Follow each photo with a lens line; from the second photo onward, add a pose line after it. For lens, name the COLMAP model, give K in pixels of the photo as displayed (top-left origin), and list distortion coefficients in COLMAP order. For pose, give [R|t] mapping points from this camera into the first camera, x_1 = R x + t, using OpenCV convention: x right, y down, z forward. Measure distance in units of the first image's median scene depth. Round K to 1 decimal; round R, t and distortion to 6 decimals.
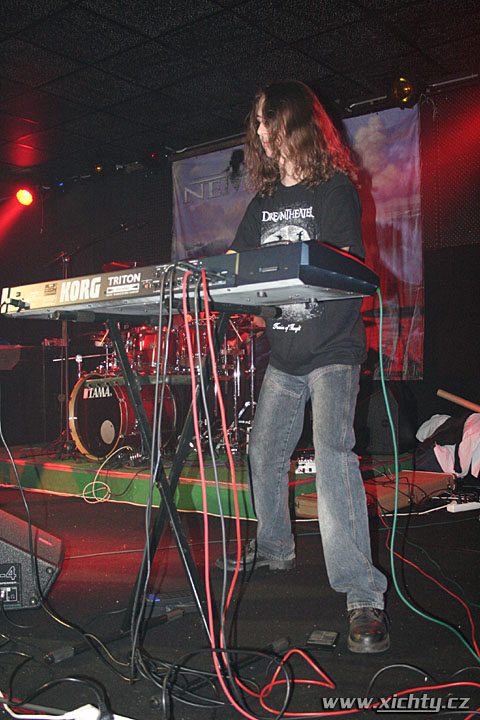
lens RADIAL K [[776.3, 0, 240.0], [0, 776.3, 360.0], [0, 0, 1]] dist [-0.136260, 0.205329]
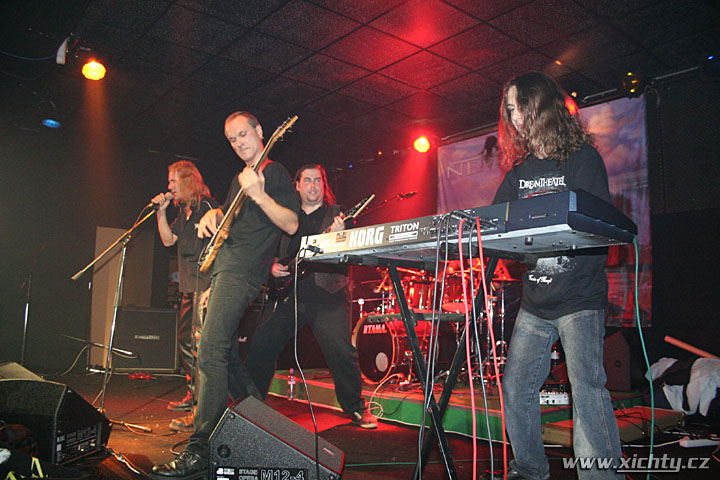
lens RADIAL K [[611.0, 0, 360.0], [0, 611.0, 240.0], [0, 0, 1]] dist [-0.160491, 0.163101]
pose [[0.978385, 0.009714, -0.206566, -0.013544], [-0.032023, 0.993964, -0.104931, 0.005657], [0.204300, 0.109278, 0.972790, 0.052699]]
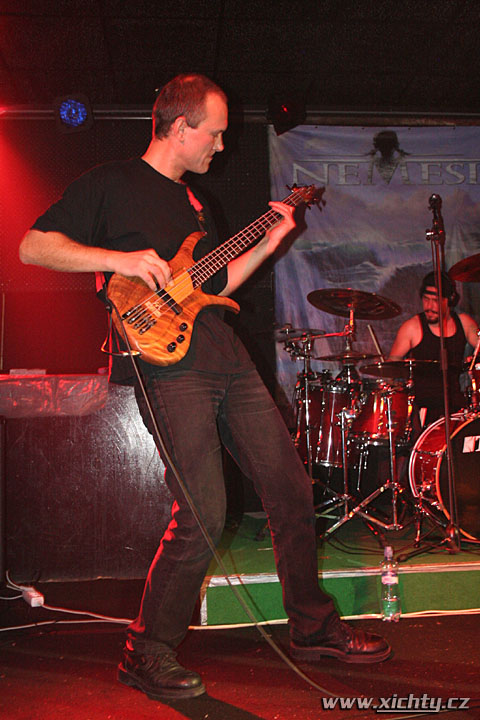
lens RADIAL K [[787.3, 0, 240.0], [0, 787.3, 360.0], [0, 0, 1]] dist [-0.068835, 0.015282]
pose [[0.713104, 0.055949, 0.698822, -1.387755], [0.003661, 0.996500, -0.083517, 0.048155], [-0.701049, 0.062115, 0.710403, 1.193292]]
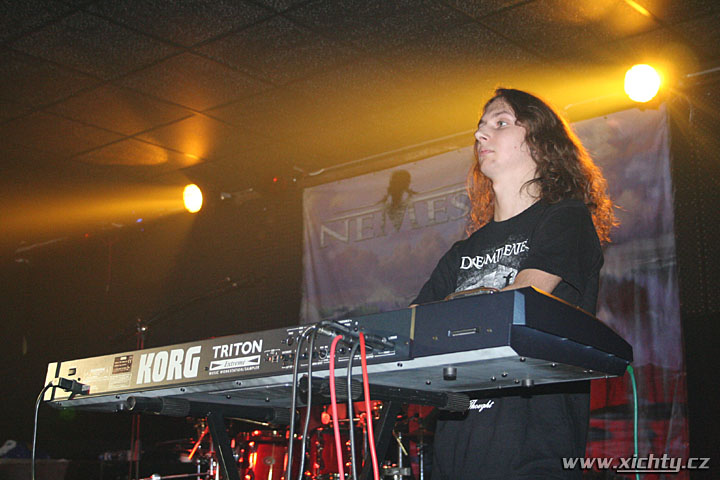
lens RADIAL K [[1157.7, 0, 360.0], [0, 1157.7, 240.0], [0, 0, 1]] dist [-0.011395, -0.024502]
pose [[0.999425, 0.003443, -0.033717, -0.006816], [-0.010428, 0.977805, -0.209258, 0.004614], [0.032249, 0.209489, 0.977279, 0.014327]]
